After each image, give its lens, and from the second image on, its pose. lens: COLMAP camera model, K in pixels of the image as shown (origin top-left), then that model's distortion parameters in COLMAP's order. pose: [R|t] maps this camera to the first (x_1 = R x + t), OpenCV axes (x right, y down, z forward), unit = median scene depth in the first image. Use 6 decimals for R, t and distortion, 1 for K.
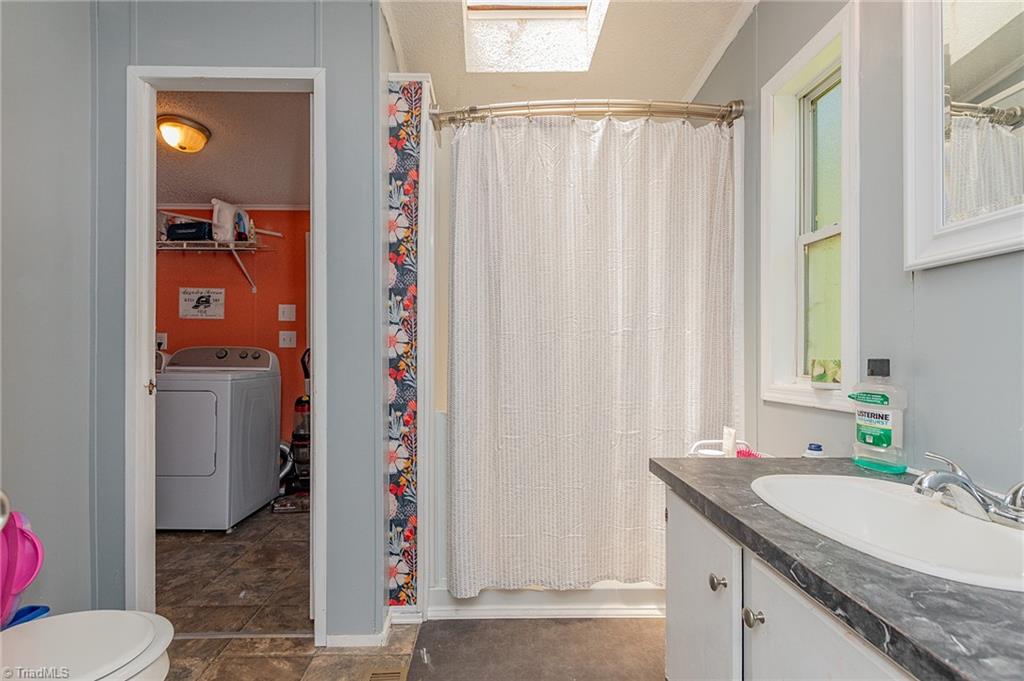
lens RADIAL K [[466.8, 0, 493.7], [0, 466.8, 352.9], [0, 0, 1]] dist [0.011487, -0.001655]
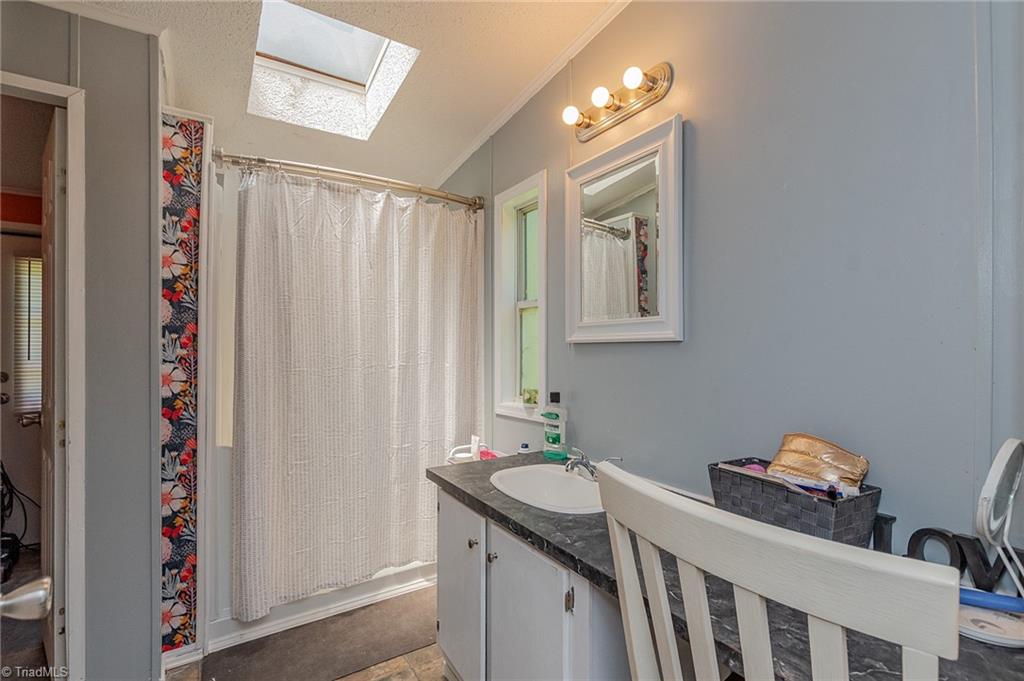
lens RADIAL K [[466.8, 0, 519.9], [0, 466.8, 348.7], [0, 0, 1]] dist [0.011487, -0.001655]
pose [[0.838440, 0.001896, 0.544990, -0.133909], [-0.001659, 0.999998, -0.000927, -0.091511], [-0.544991, -0.000127, 0.838442, -0.223203]]
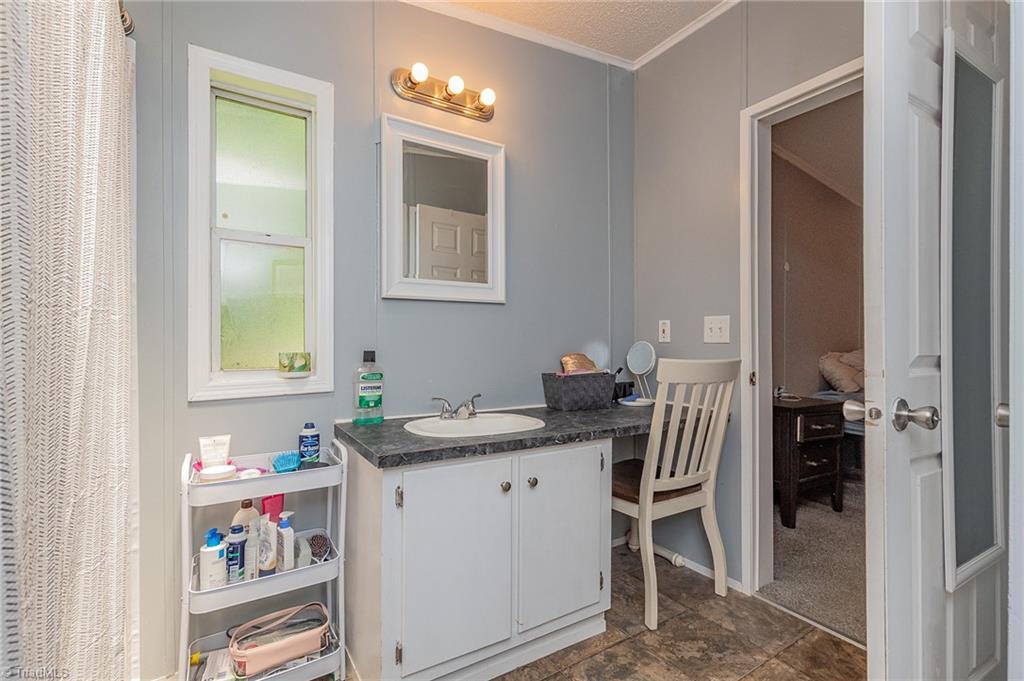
lens RADIAL K [[466.8, 0, 513.6], [0, 466.8, 336.4], [0, 0, 1]] dist [0.011487, -0.001655]
pose [[-0.522129, 0.005328, 0.852850, -0.463220], [0.000688, 0.999983, -0.005826, -0.015922], [-0.852866, -0.002455, -0.522123, 0.893177]]
